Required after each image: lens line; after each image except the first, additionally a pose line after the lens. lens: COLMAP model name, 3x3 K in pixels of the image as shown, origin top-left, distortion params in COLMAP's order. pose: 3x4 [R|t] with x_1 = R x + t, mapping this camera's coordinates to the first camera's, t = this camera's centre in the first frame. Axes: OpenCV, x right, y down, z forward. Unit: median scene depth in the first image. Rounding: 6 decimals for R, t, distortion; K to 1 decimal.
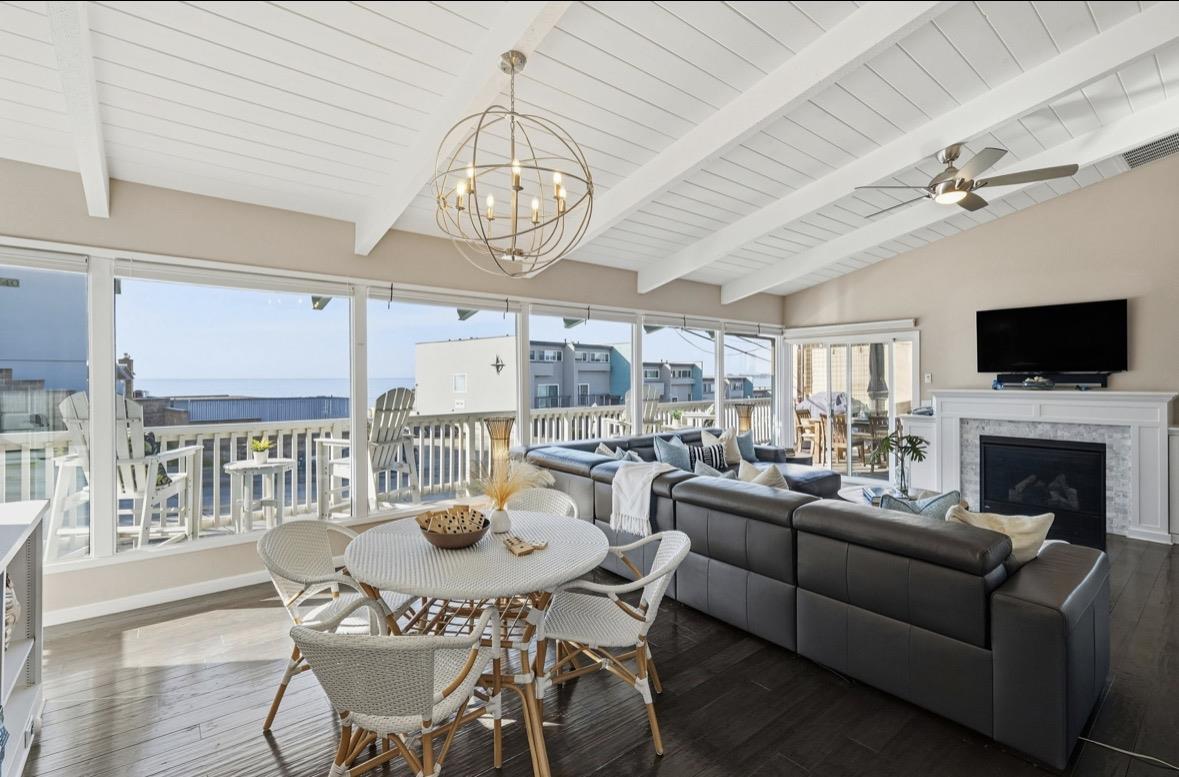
lens RADIAL K [[522.1, 0, 590.8], [0, 522.1, 378.7], [0, 0, 1]] dist [-0.001496, -0.000148]
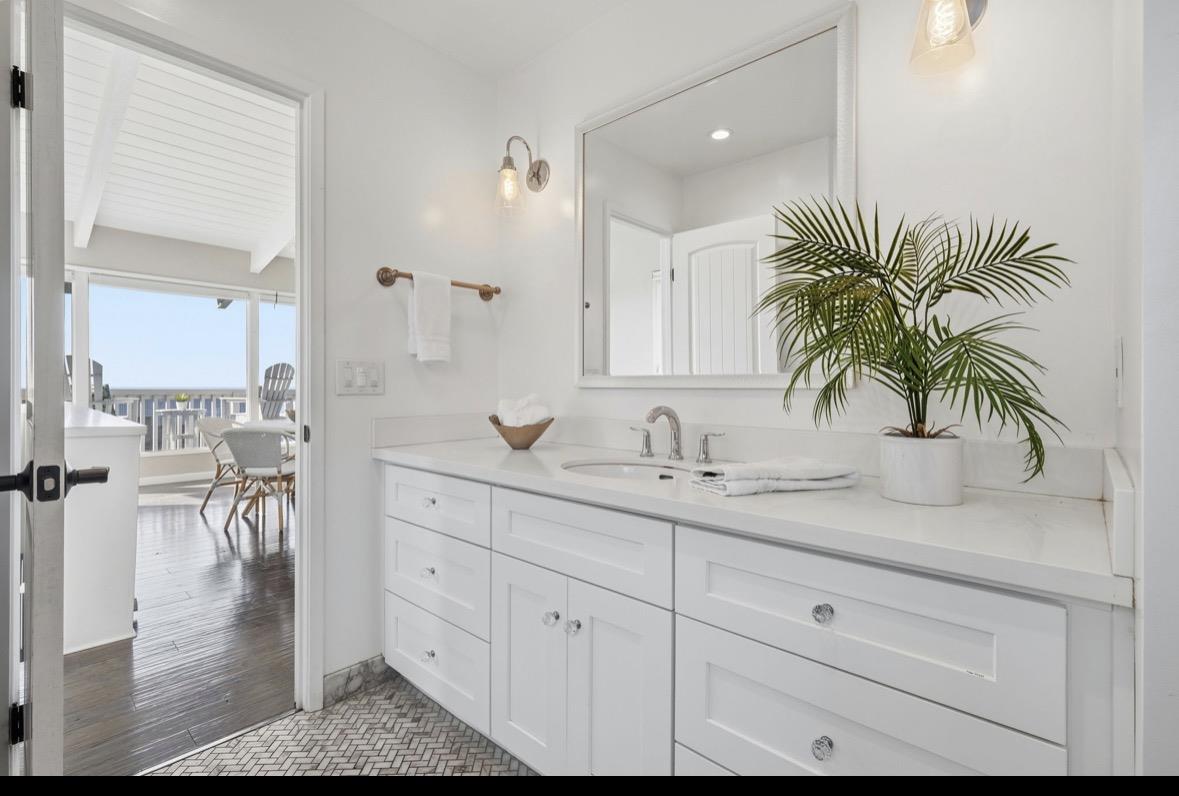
lens RADIAL K [[546.0, 0, 591.8], [0, 546.0, 396.9], [0, 0, 1]] dist [-0.000143, -0.000642]
pose [[0.991112, 0.003948, 0.132974, 0.289324], [-0.004229, 0.999989, 0.001827, 0.105870], [-0.132965, -0.002374, 0.991118, -0.631931]]
